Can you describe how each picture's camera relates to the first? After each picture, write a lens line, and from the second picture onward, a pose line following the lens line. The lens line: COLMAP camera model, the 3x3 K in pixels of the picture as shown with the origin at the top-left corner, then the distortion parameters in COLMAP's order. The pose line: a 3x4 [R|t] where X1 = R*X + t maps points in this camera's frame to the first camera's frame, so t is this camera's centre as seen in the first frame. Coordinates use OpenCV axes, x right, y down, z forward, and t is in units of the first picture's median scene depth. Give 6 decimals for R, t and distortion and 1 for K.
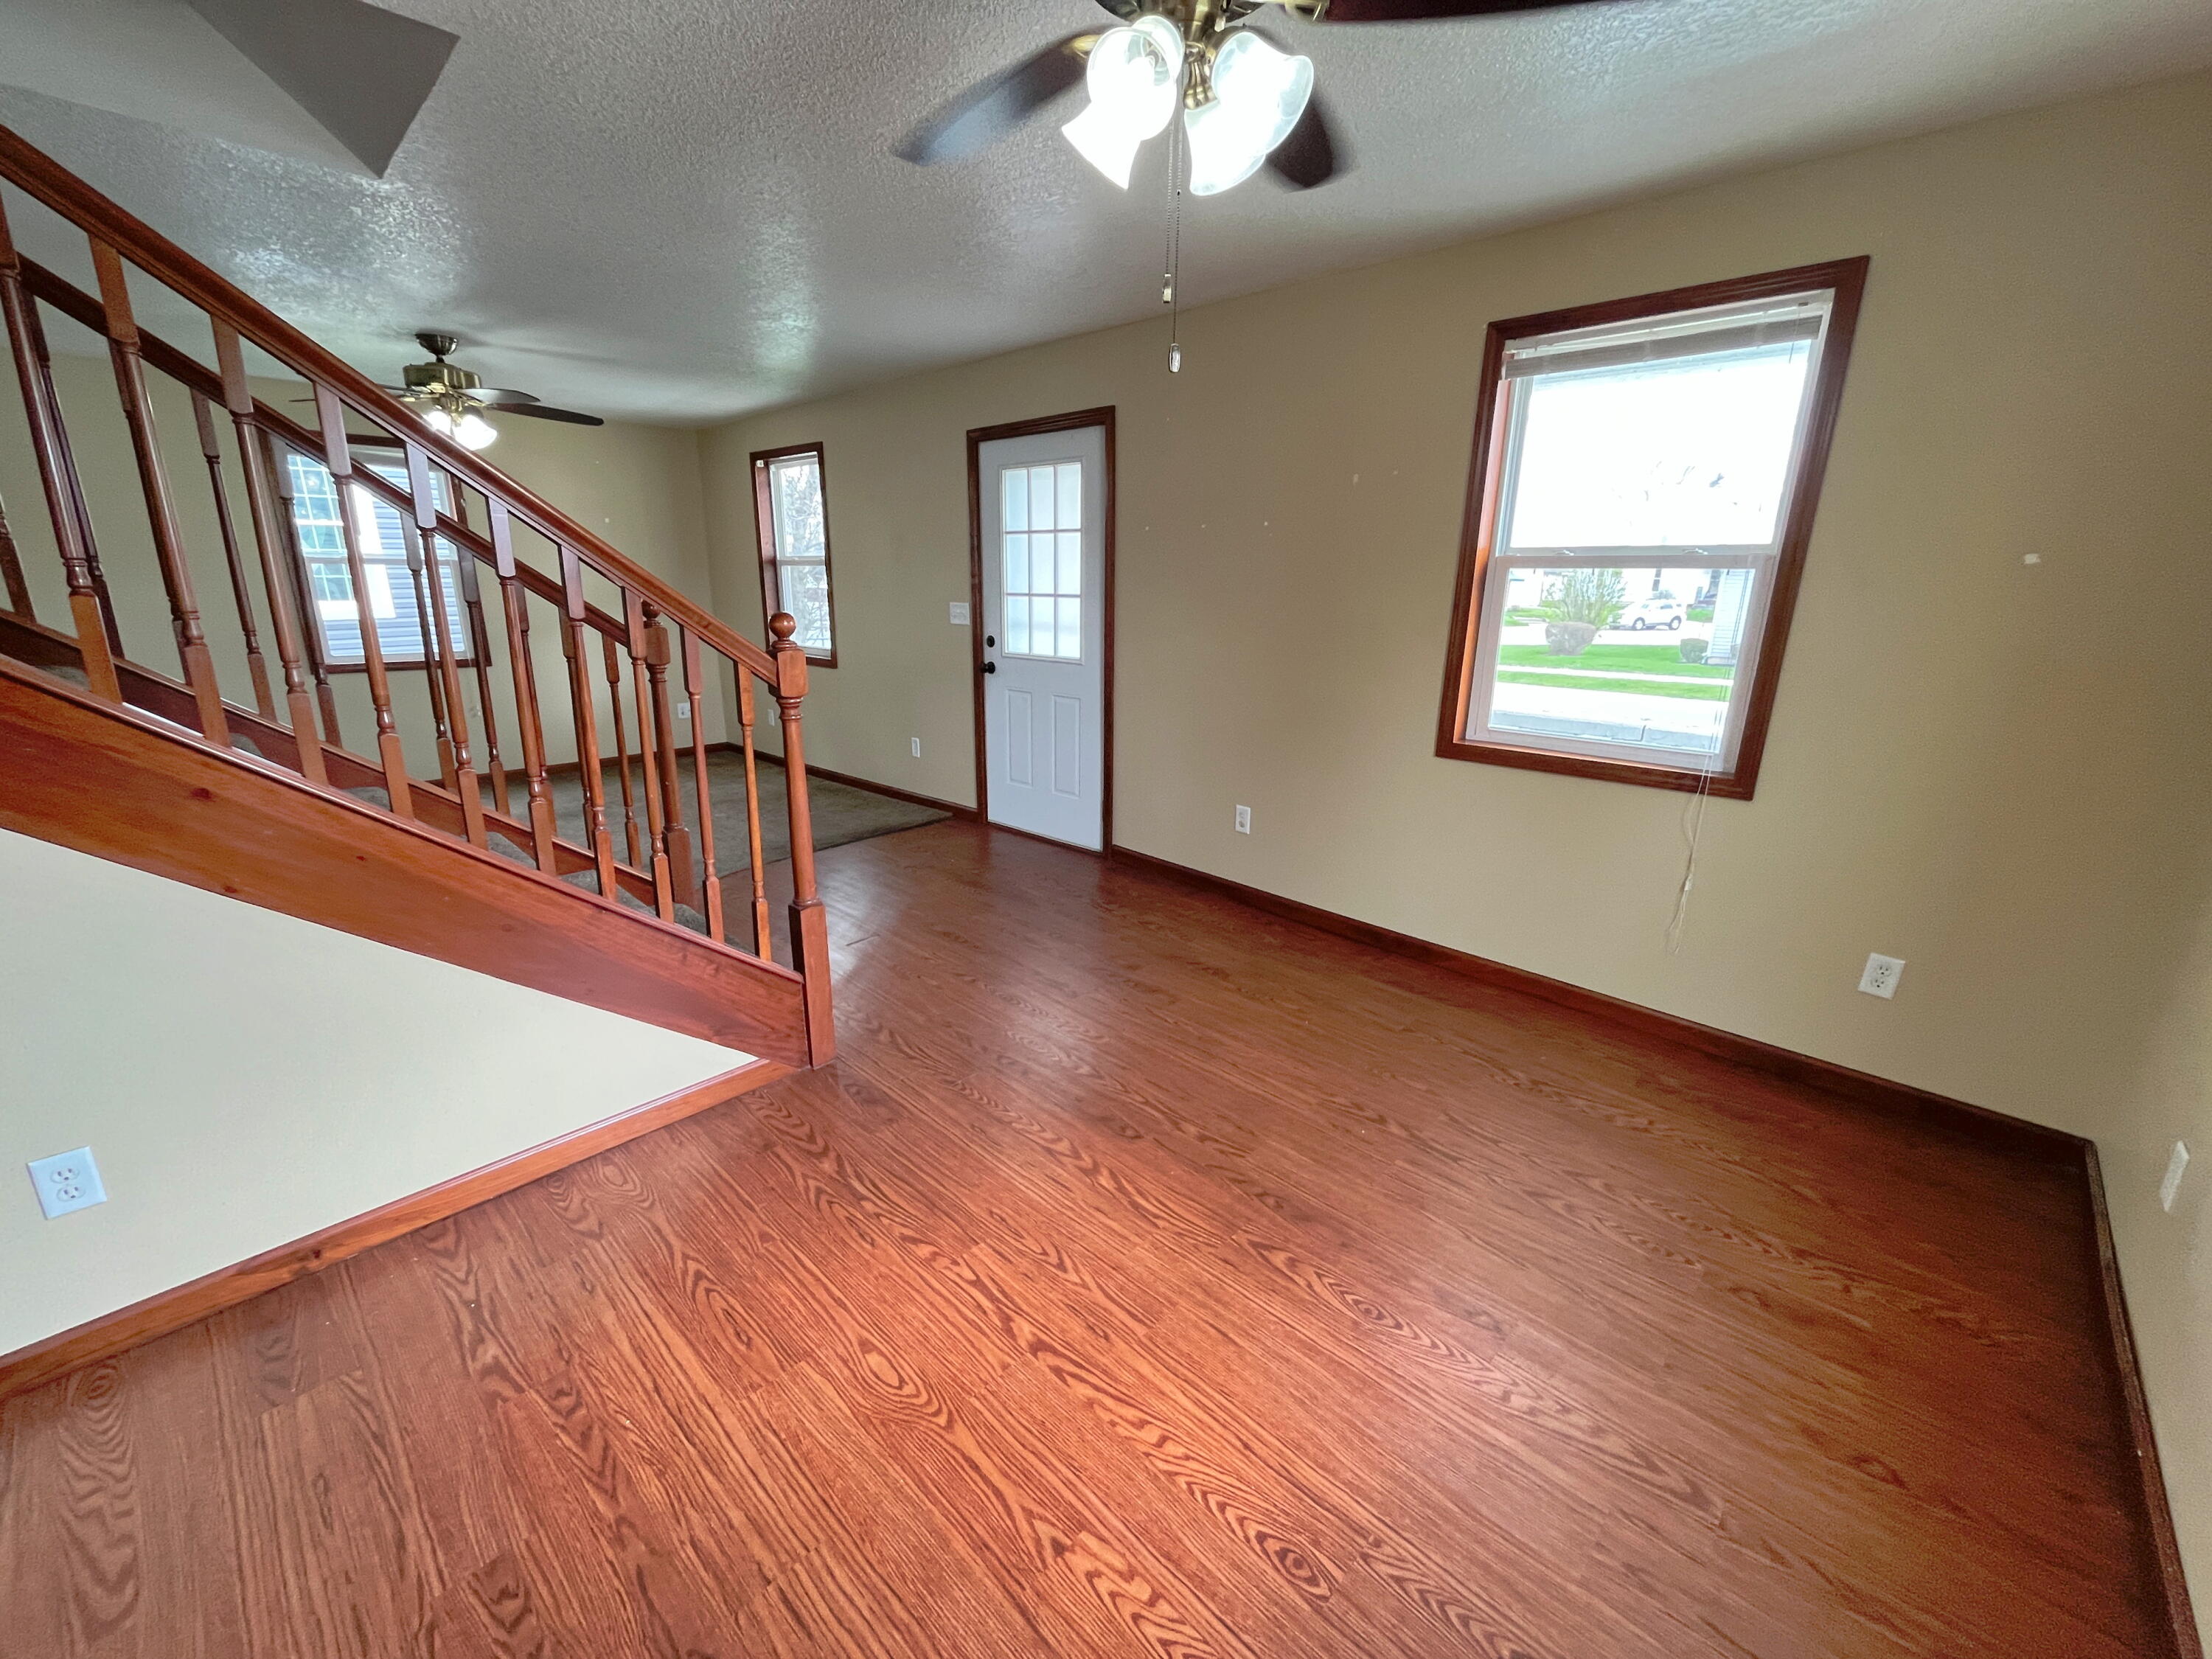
lens RADIAL K [[897.8, 0, 1103.2], [0, 897.8, 839.2], [0, 0, 1]] dist [-0.001469, -0.000666]
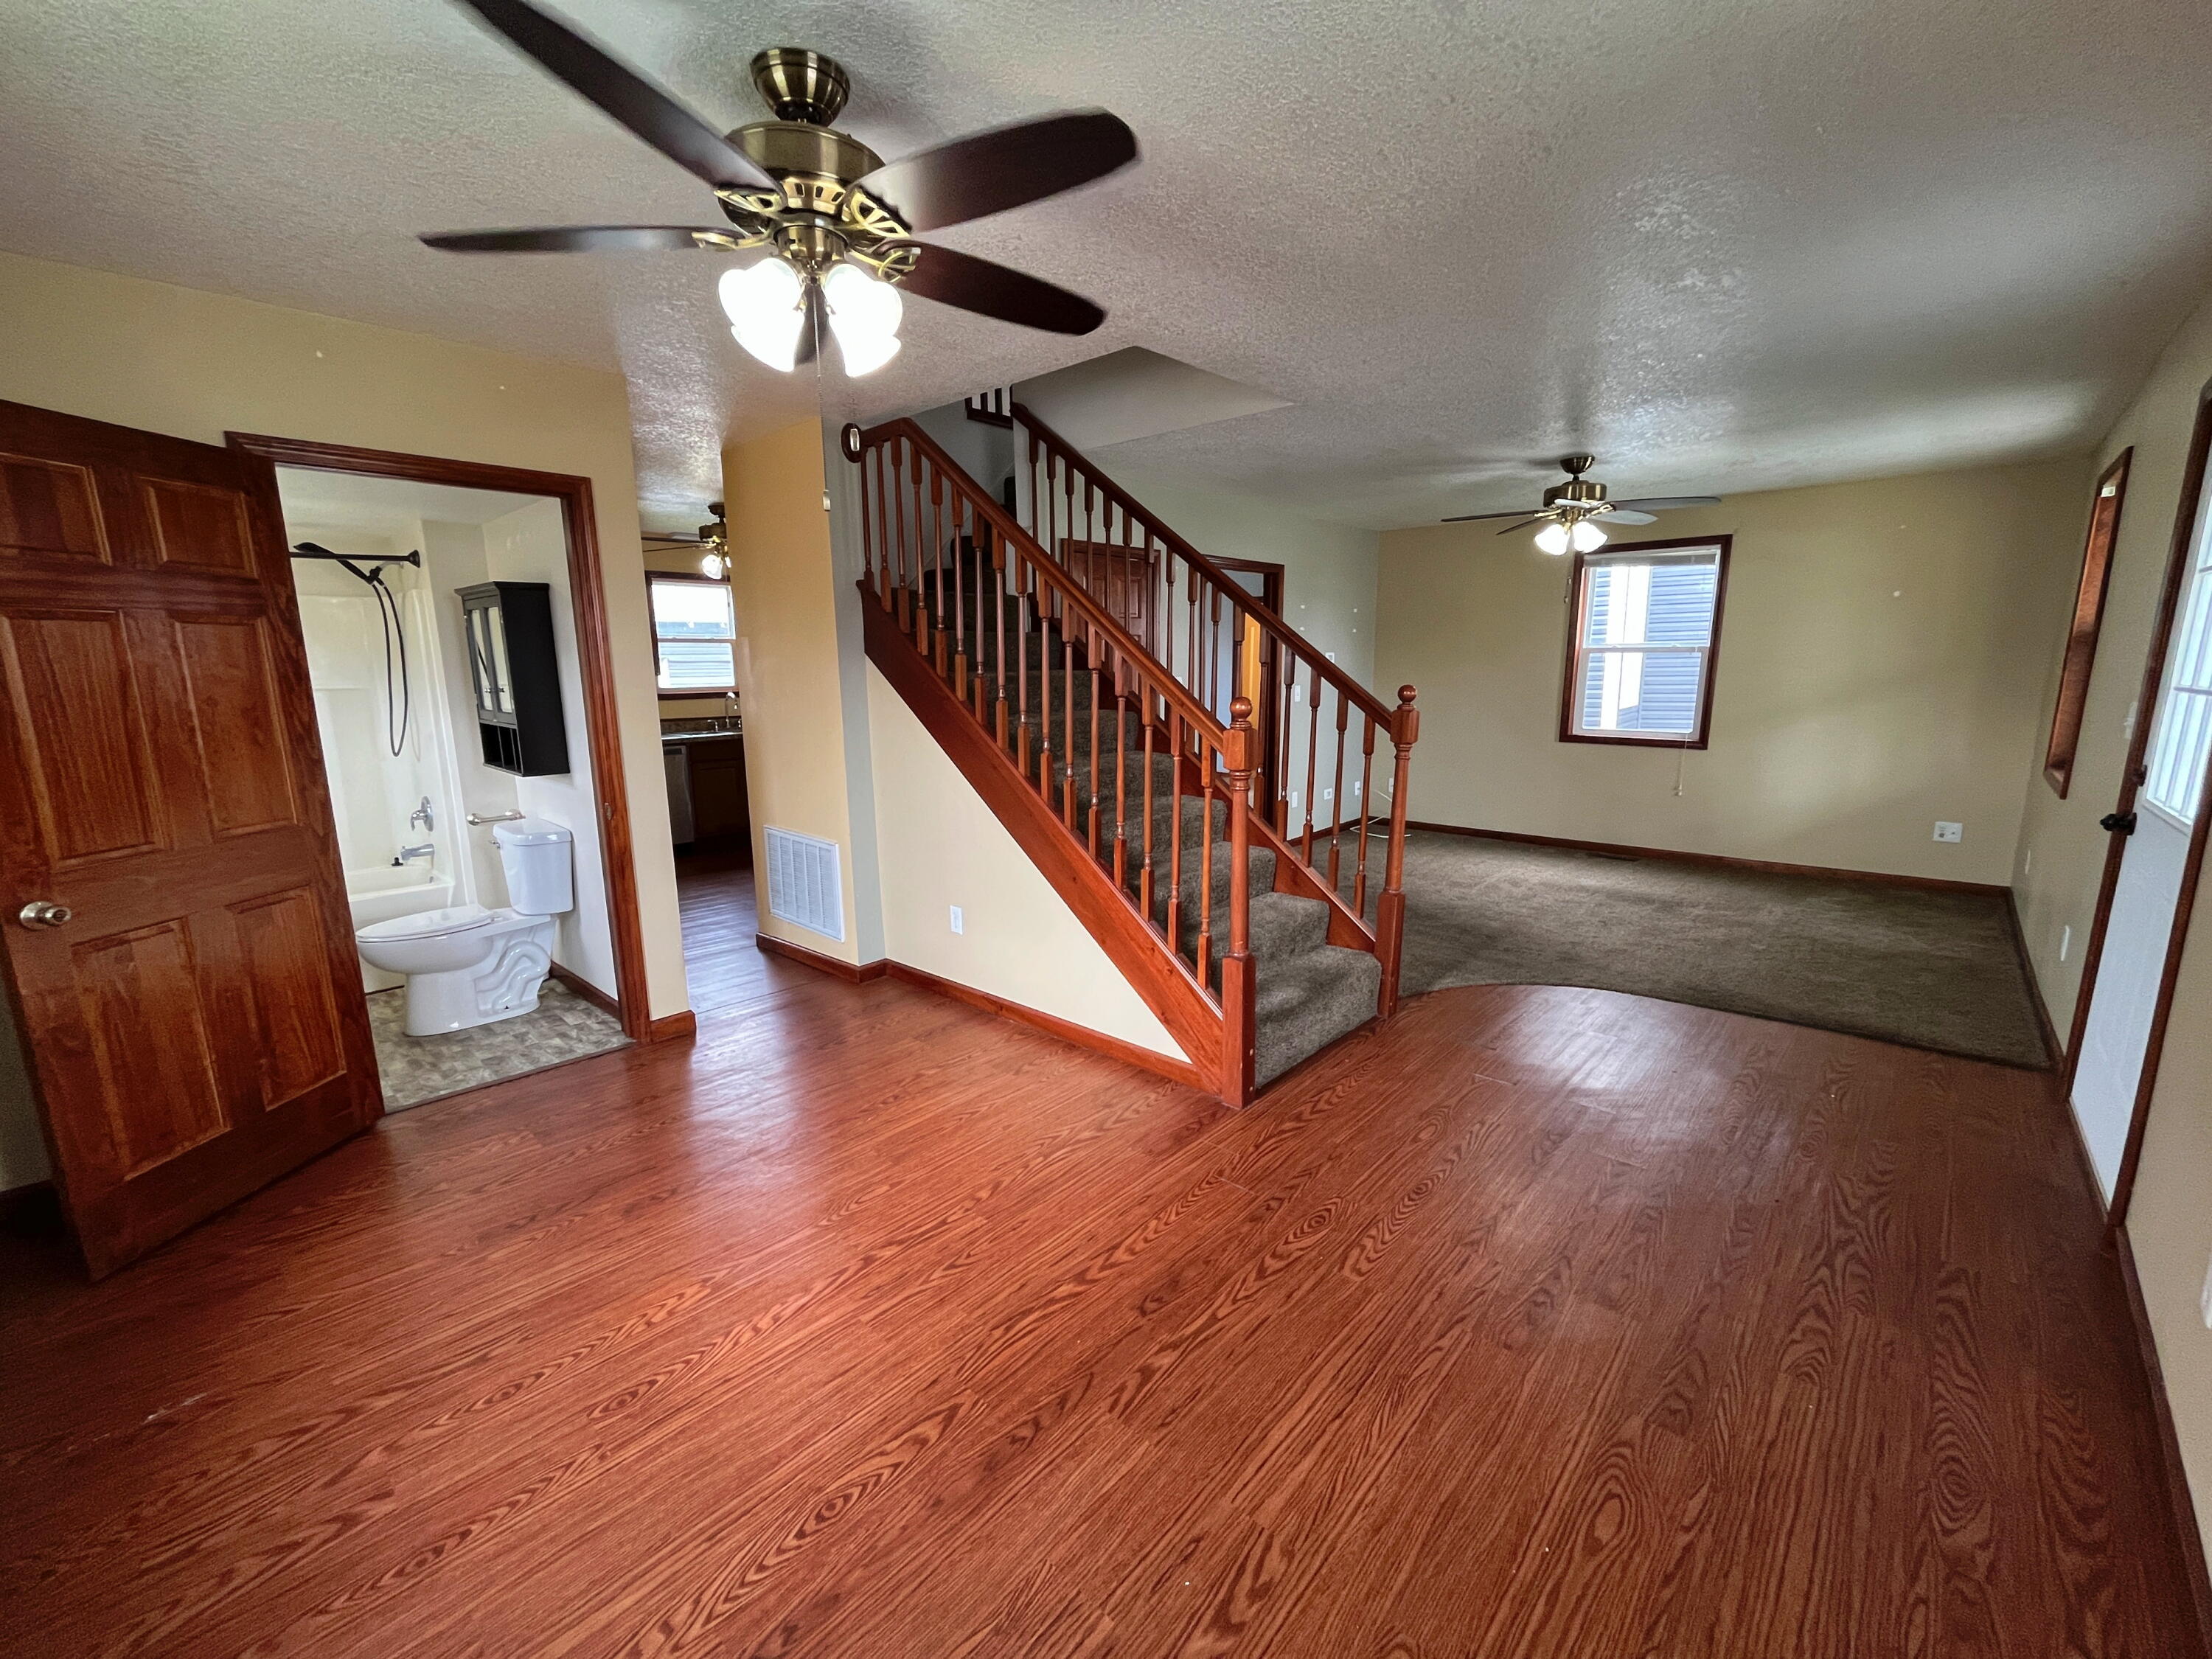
lens RADIAL K [[899.4, 0, 1102.1], [0, 899.4, 835.6], [0, 0, 1]] dist [-0.002052, -0.001070]
pose [[0.016595, 0.180605, -0.983416, 0.719564], [-0.268771, 0.948156, 0.169594, -0.207267], [0.963061, 0.261499, 0.064276, 0.719733]]
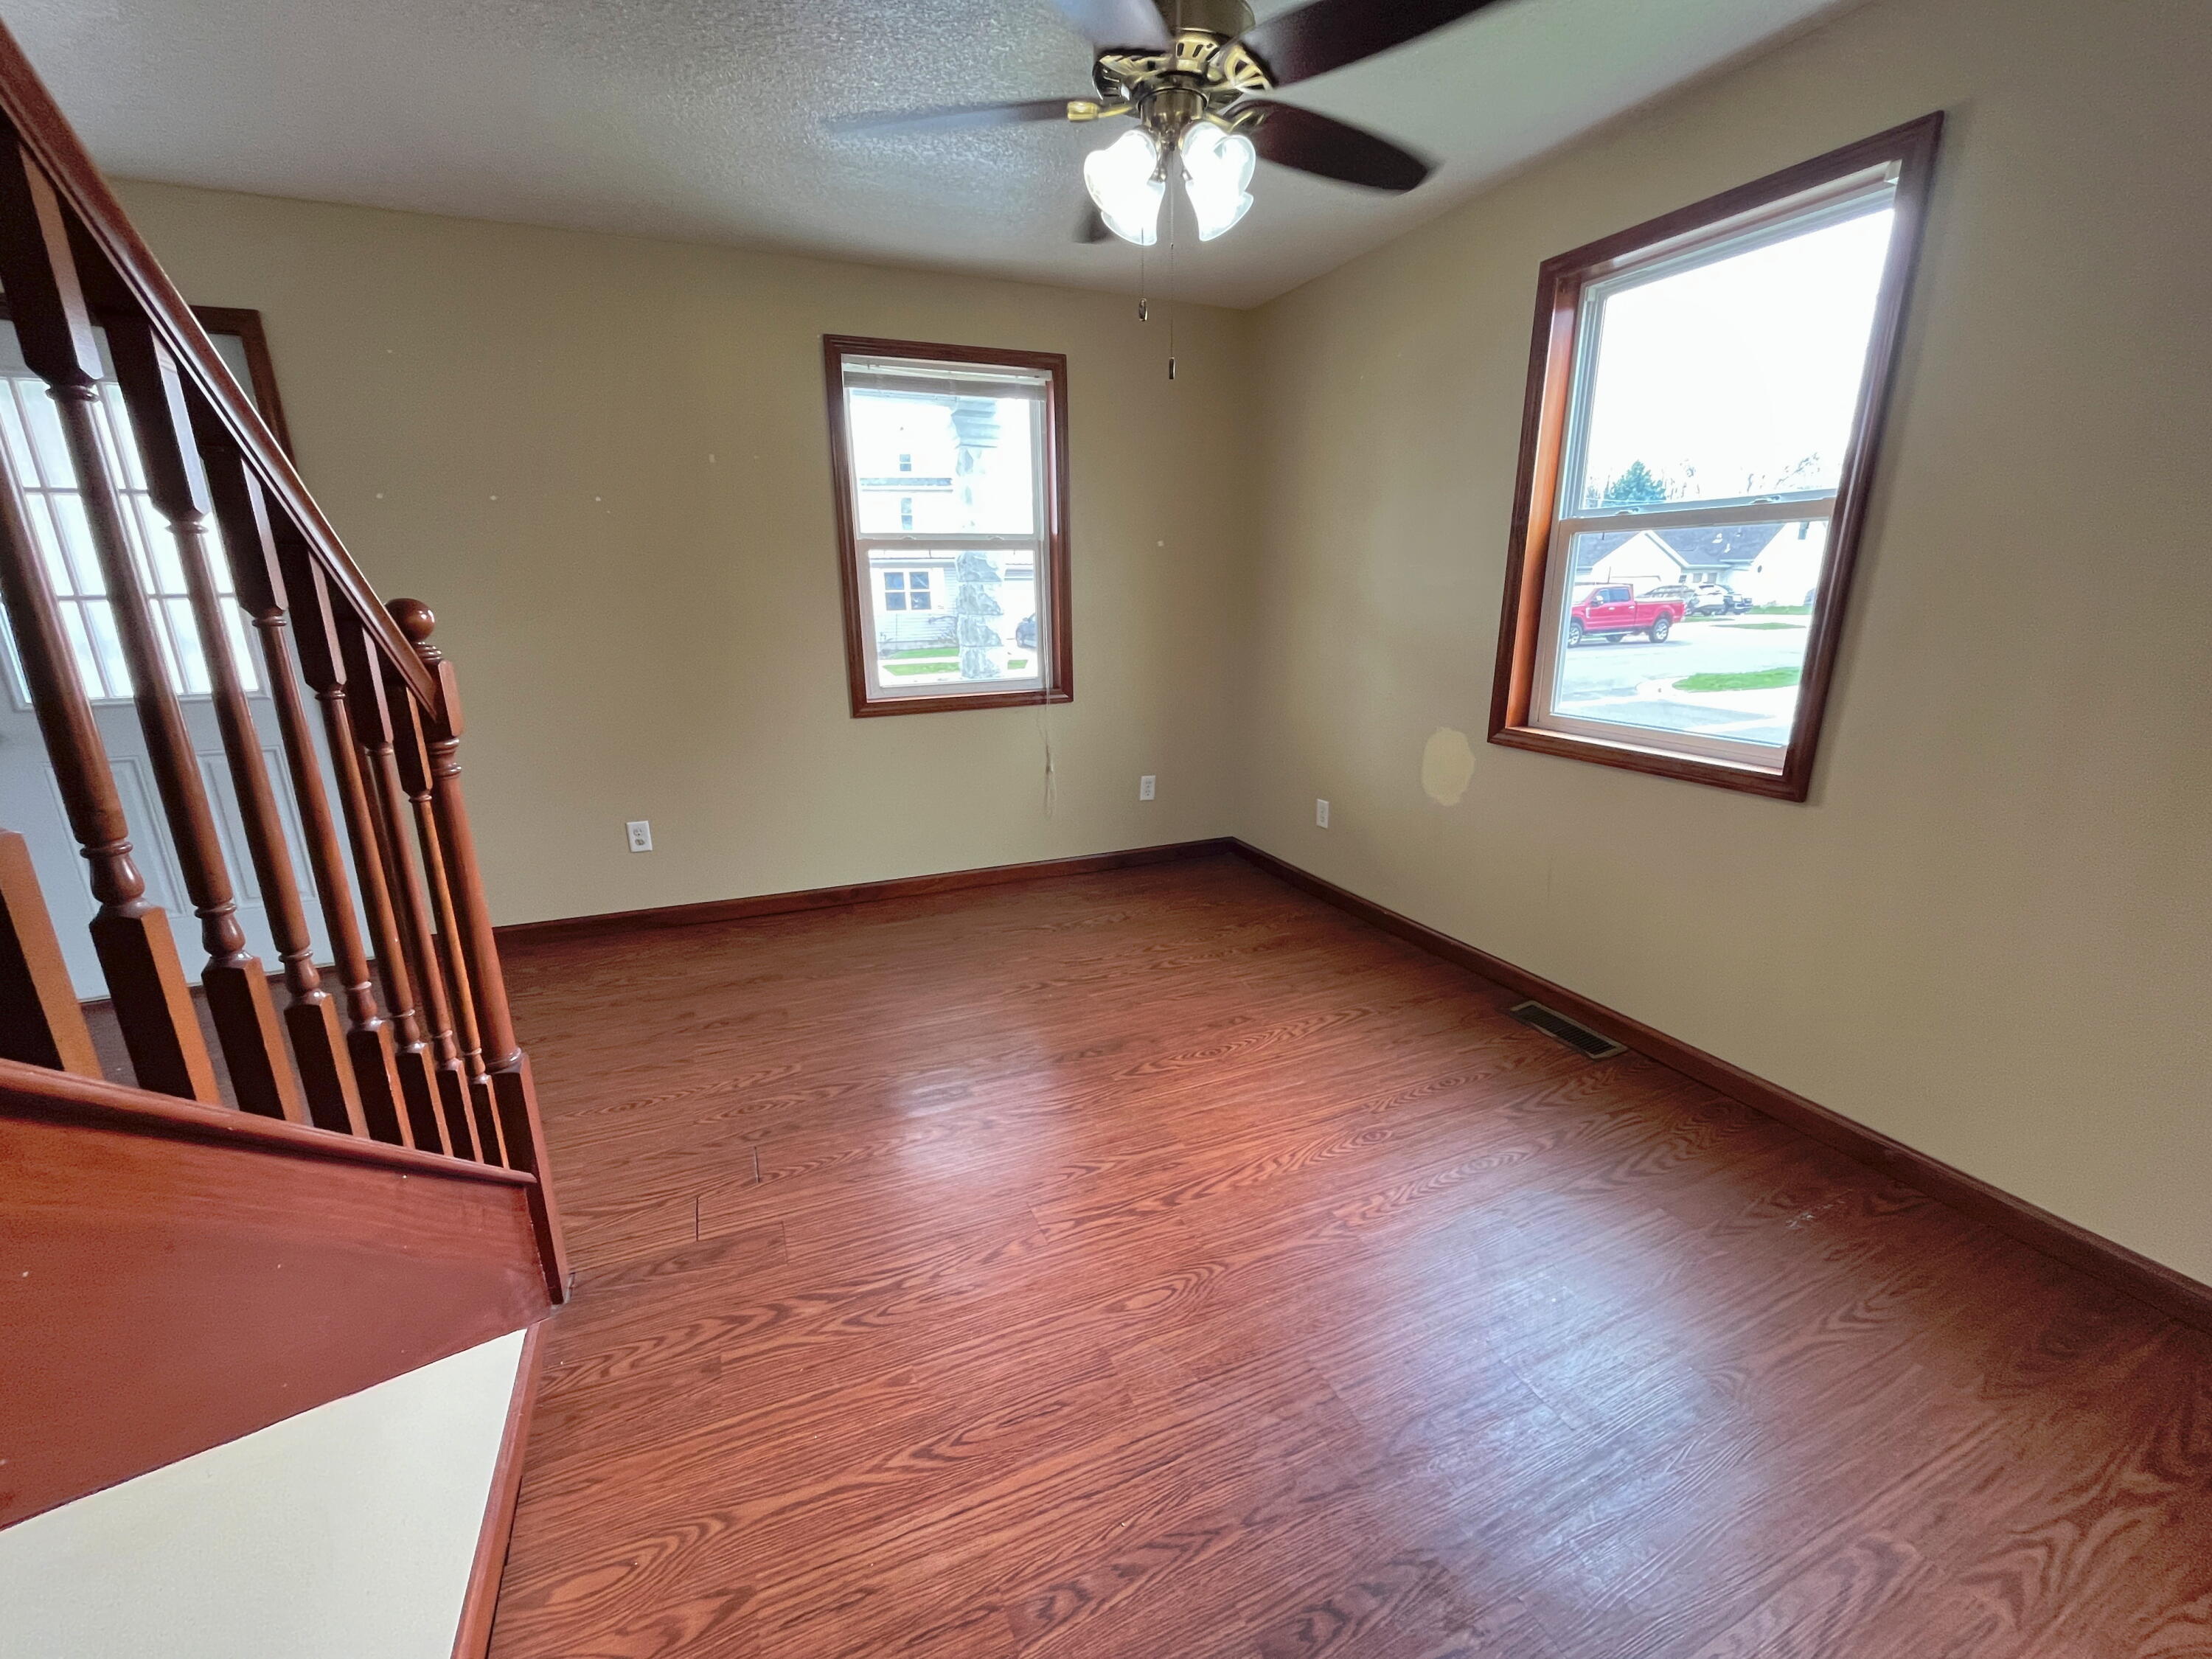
lens RADIAL K [[899.4, 0, 1102.1], [0, 899.4, 835.6], [0, 0, 1]] dist [-0.002052, -0.001070]
pose [[0.384180, -0.266339, 0.884007, -0.673708], [0.275420, 0.946952, 0.165609, -0.066339], [-0.881221, 0.179849, 0.437155, 0.321911]]
